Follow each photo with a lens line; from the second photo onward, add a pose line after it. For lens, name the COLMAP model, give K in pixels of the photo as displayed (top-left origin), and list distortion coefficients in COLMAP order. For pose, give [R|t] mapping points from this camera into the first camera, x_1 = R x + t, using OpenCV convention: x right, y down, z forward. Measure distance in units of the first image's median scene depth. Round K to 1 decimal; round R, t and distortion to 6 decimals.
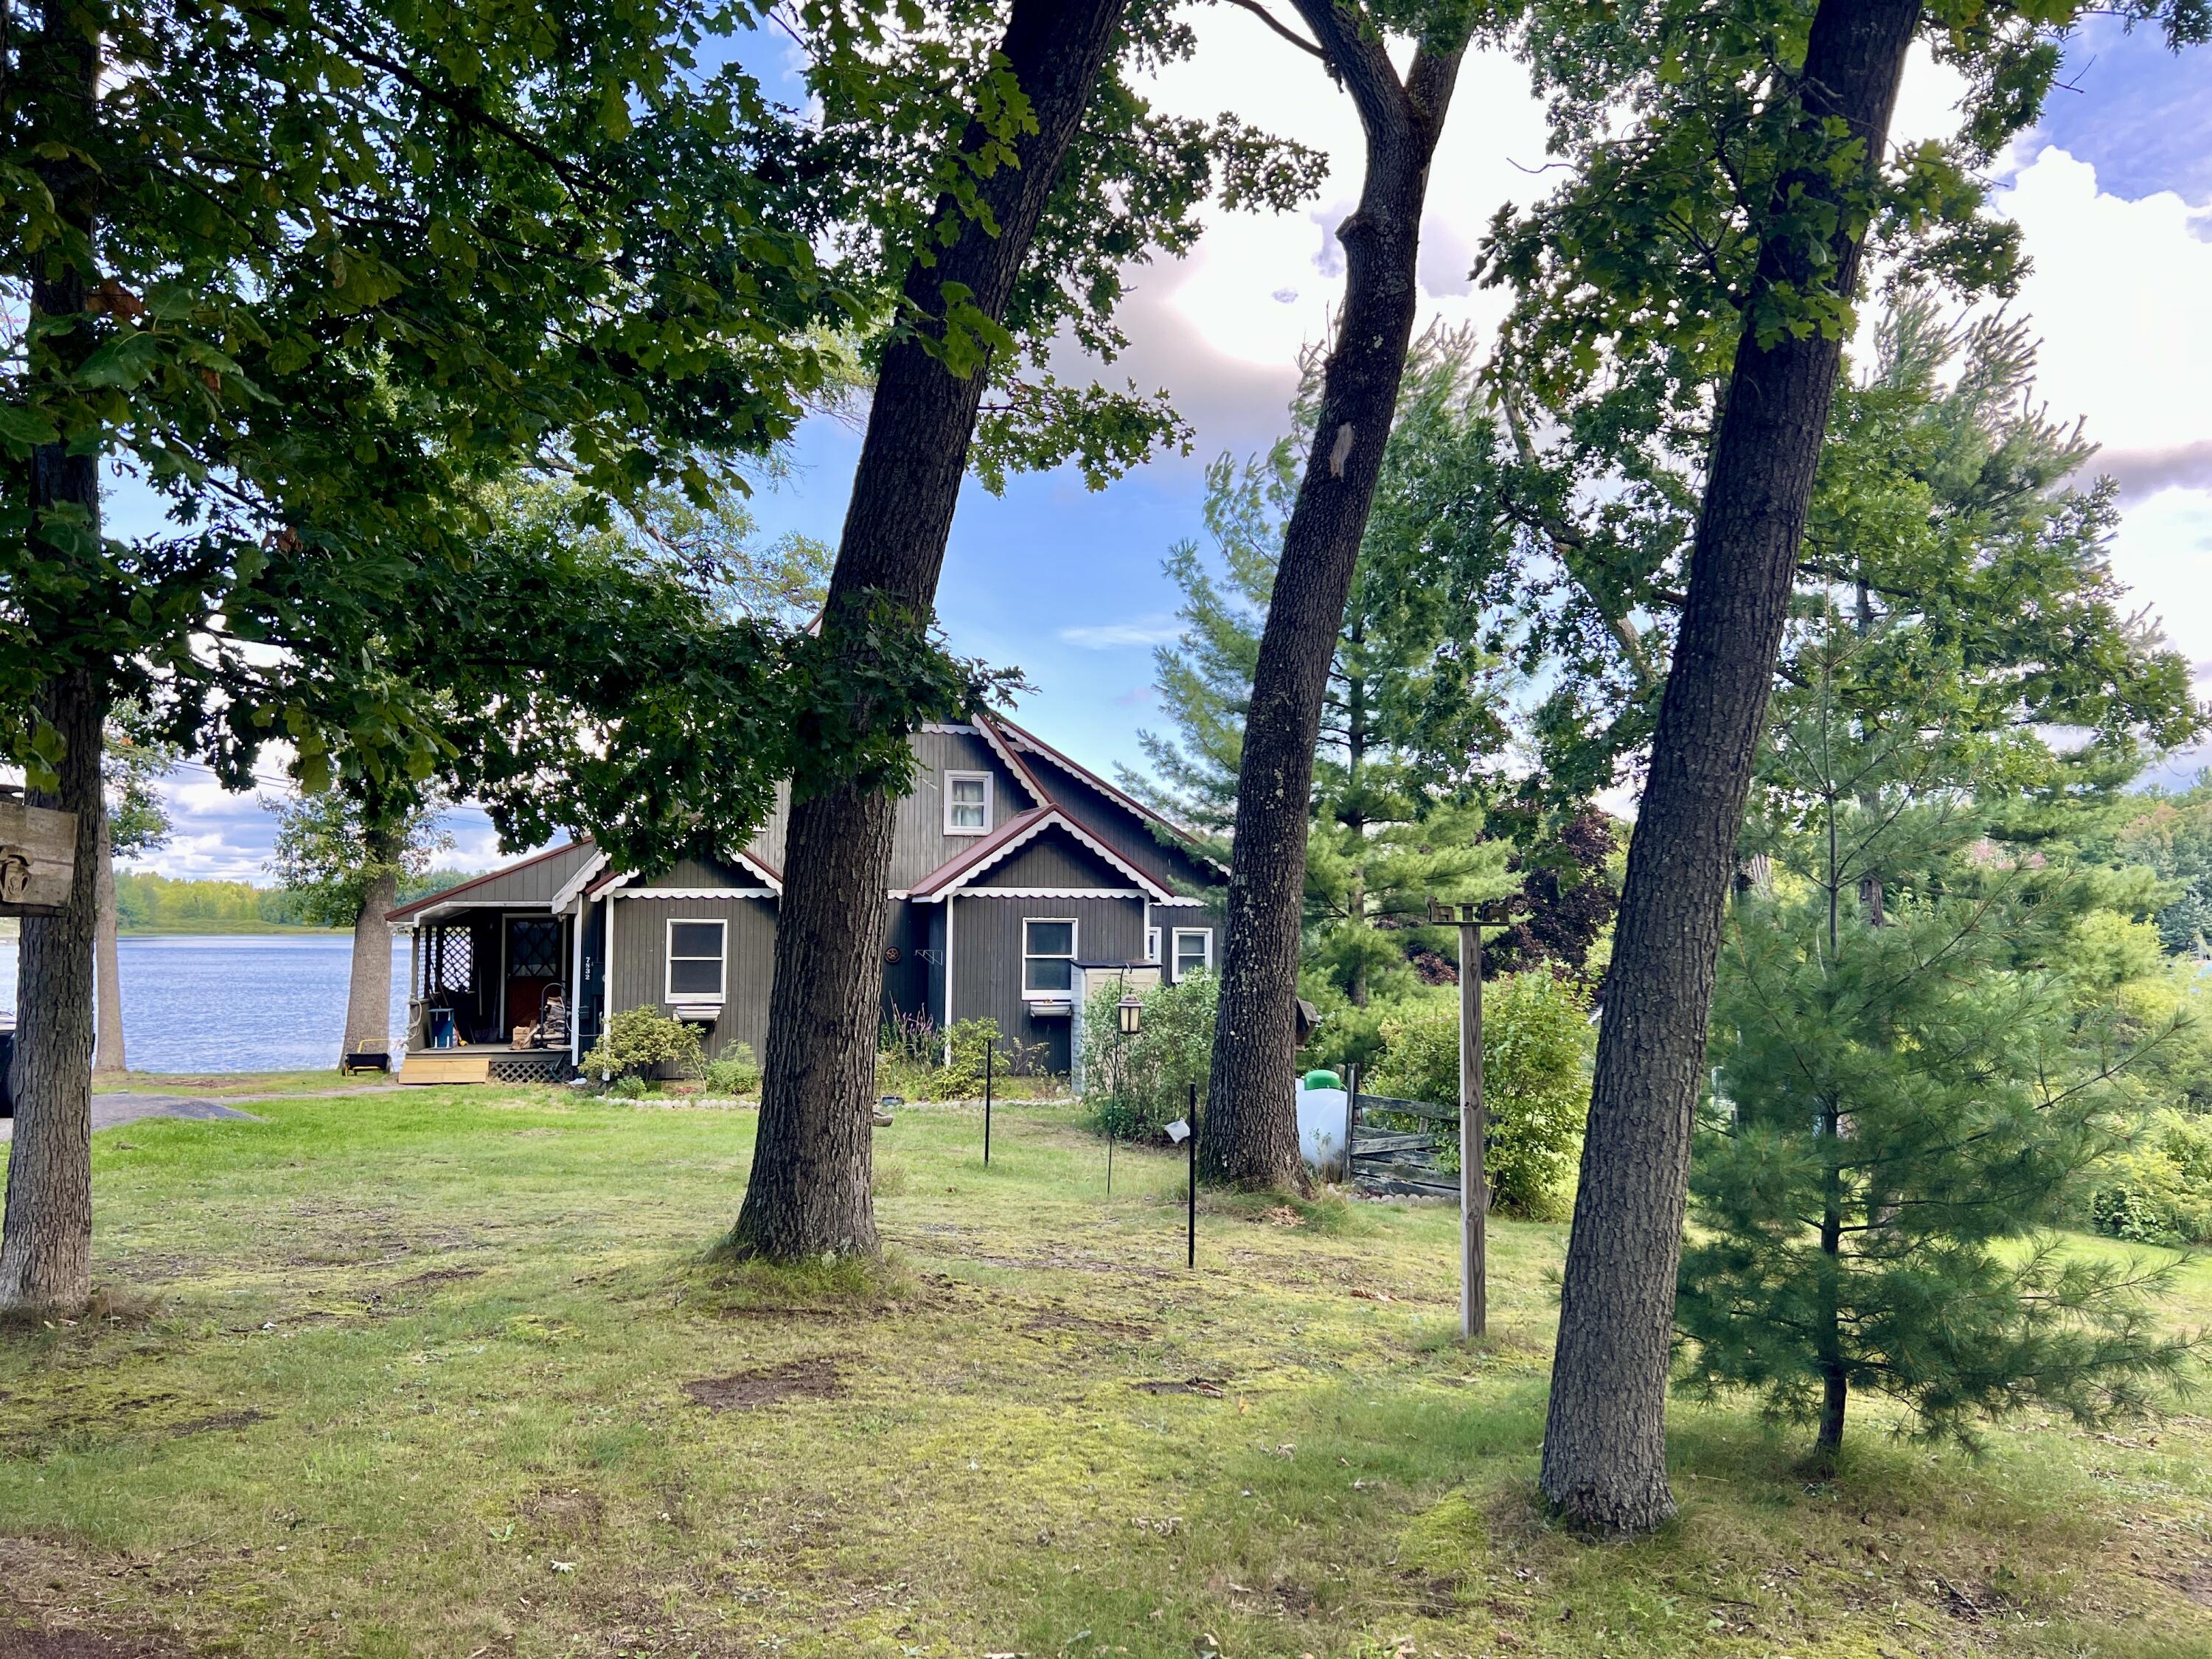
lens RADIAL K [[1678.8, 0, 1104.6], [0, 1678.8, 828.6], [0, 0, 1]] dist [0.033341, -0.038361]
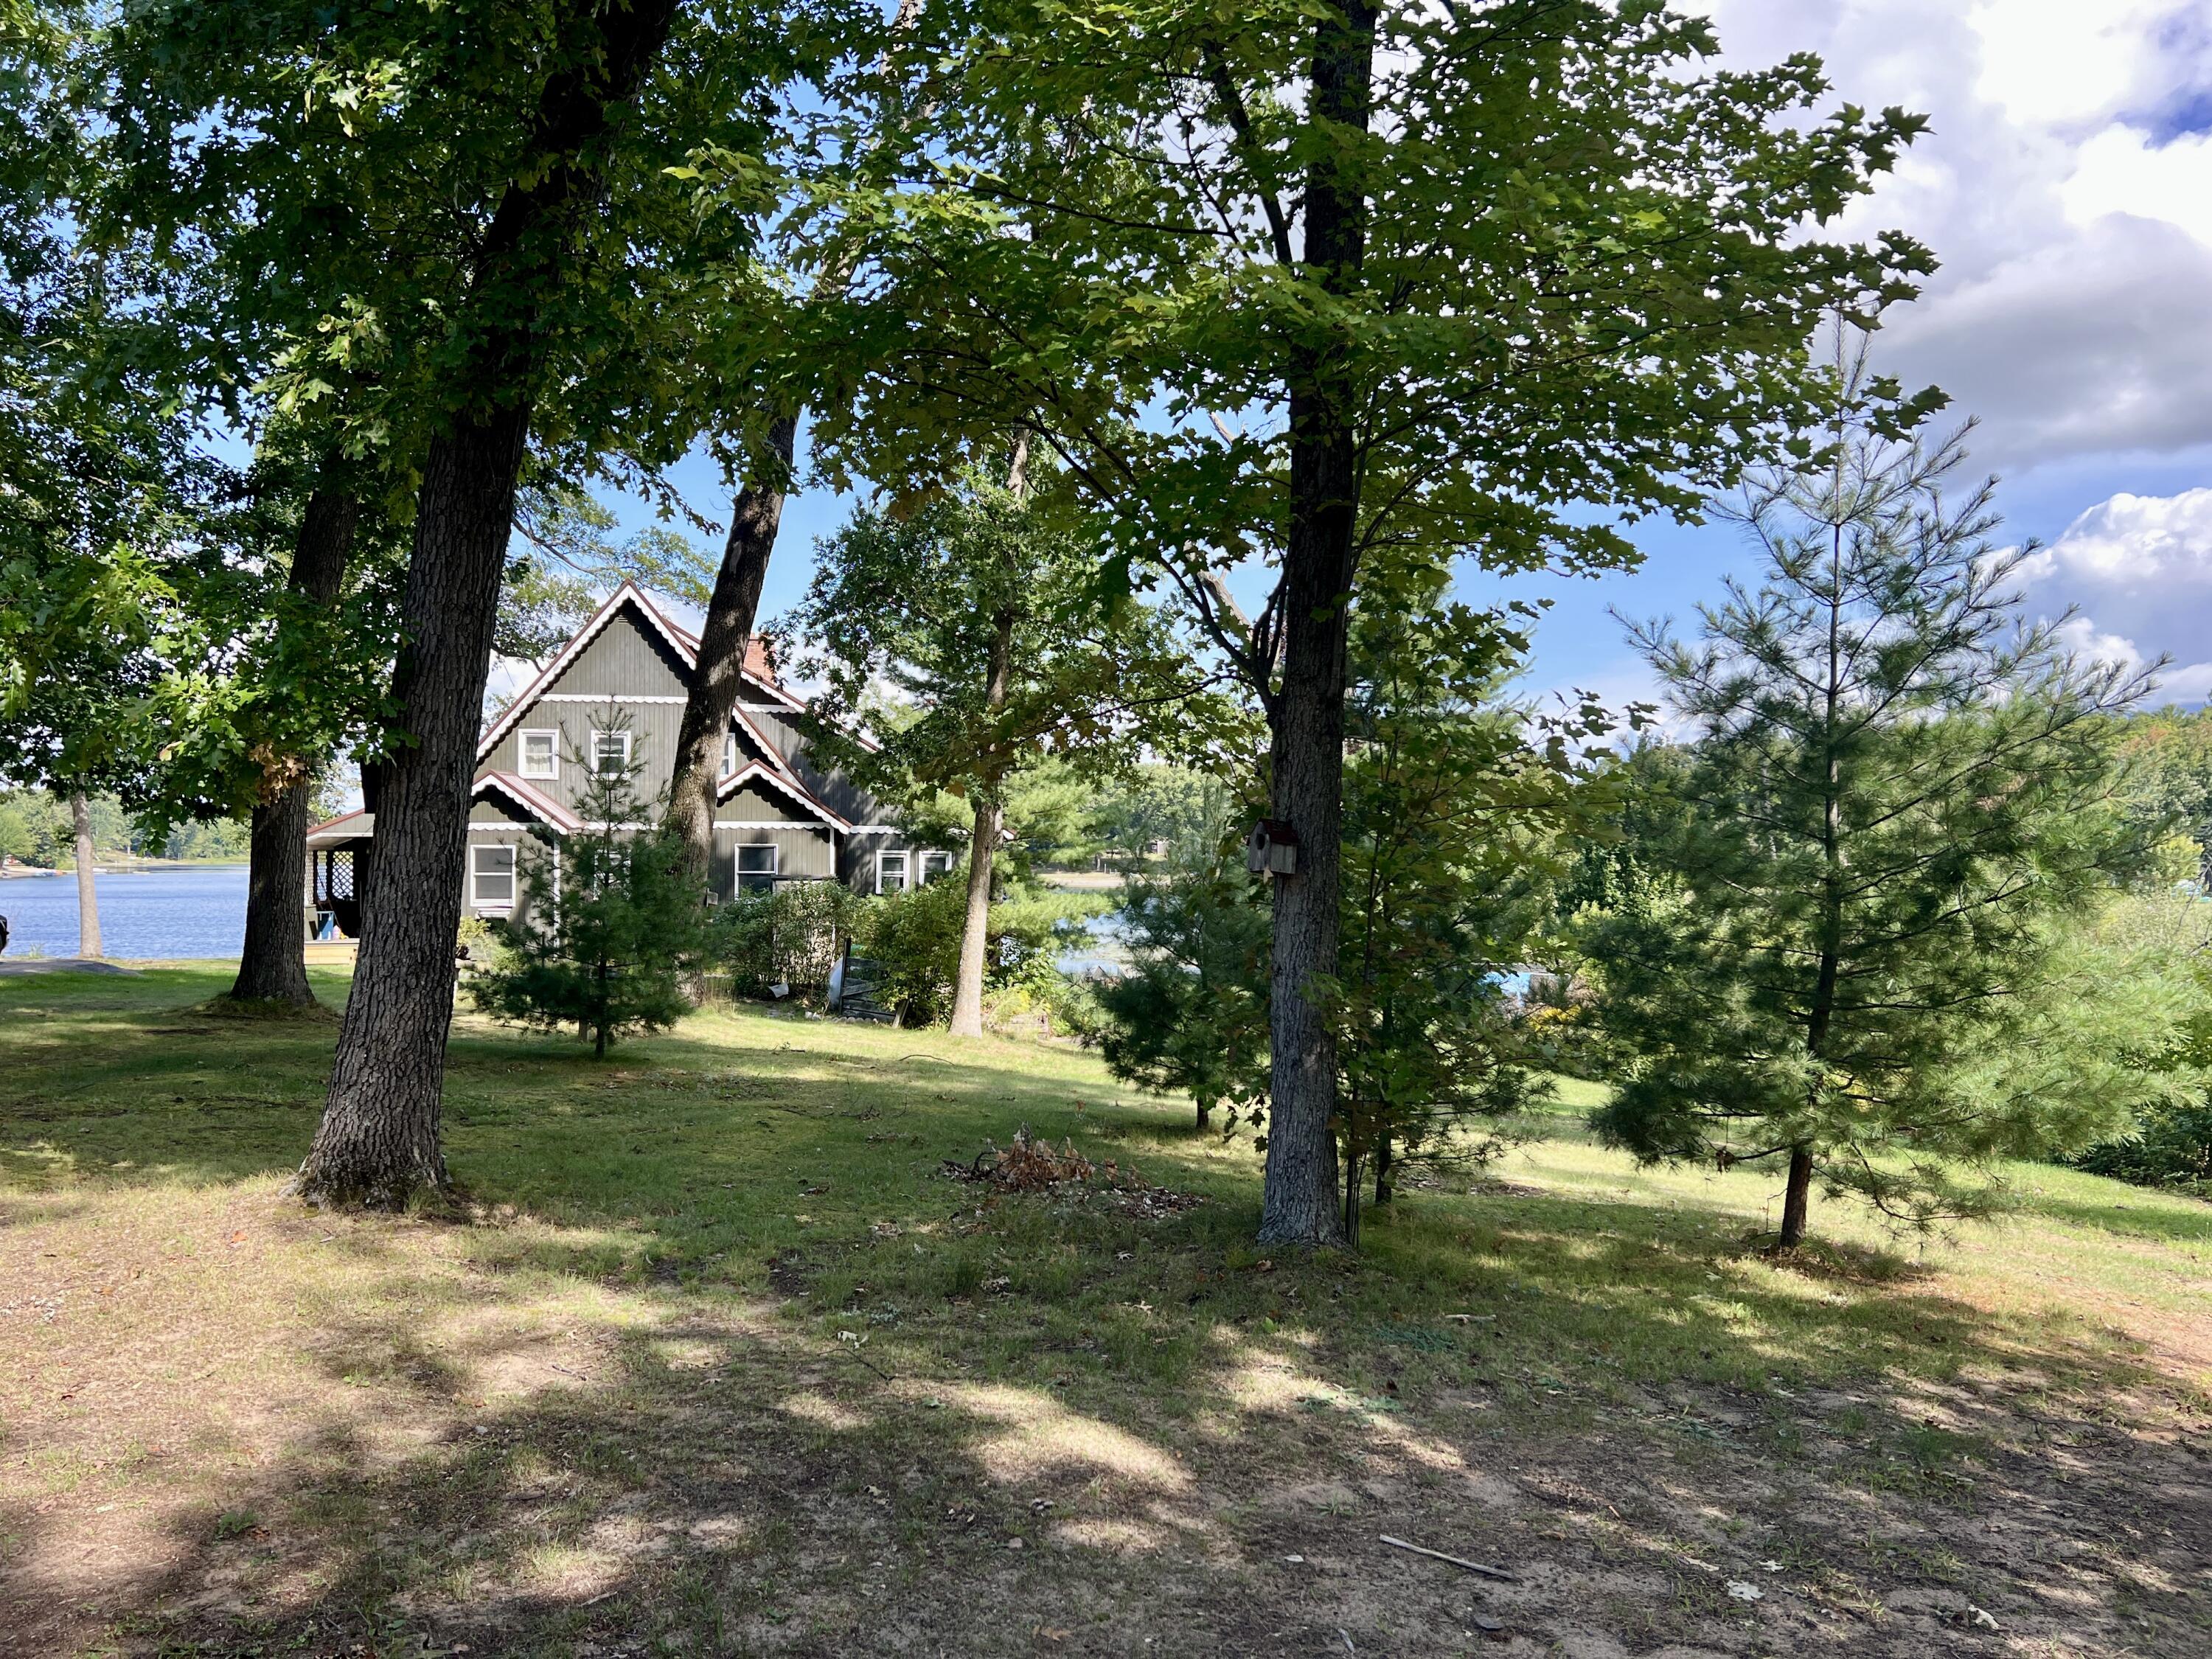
lens RADIAL K [[1678.8, 0, 1115.8], [0, 1678.8, 838.9], [0, 0, 1]] dist [0.033341, -0.038361]
pose [[0.999214, -0.002505, -0.039554, 0.303222], [0.004433, 0.998802, 0.048736, -0.014981], [0.039385, -0.048873, 0.998028, -0.332716]]
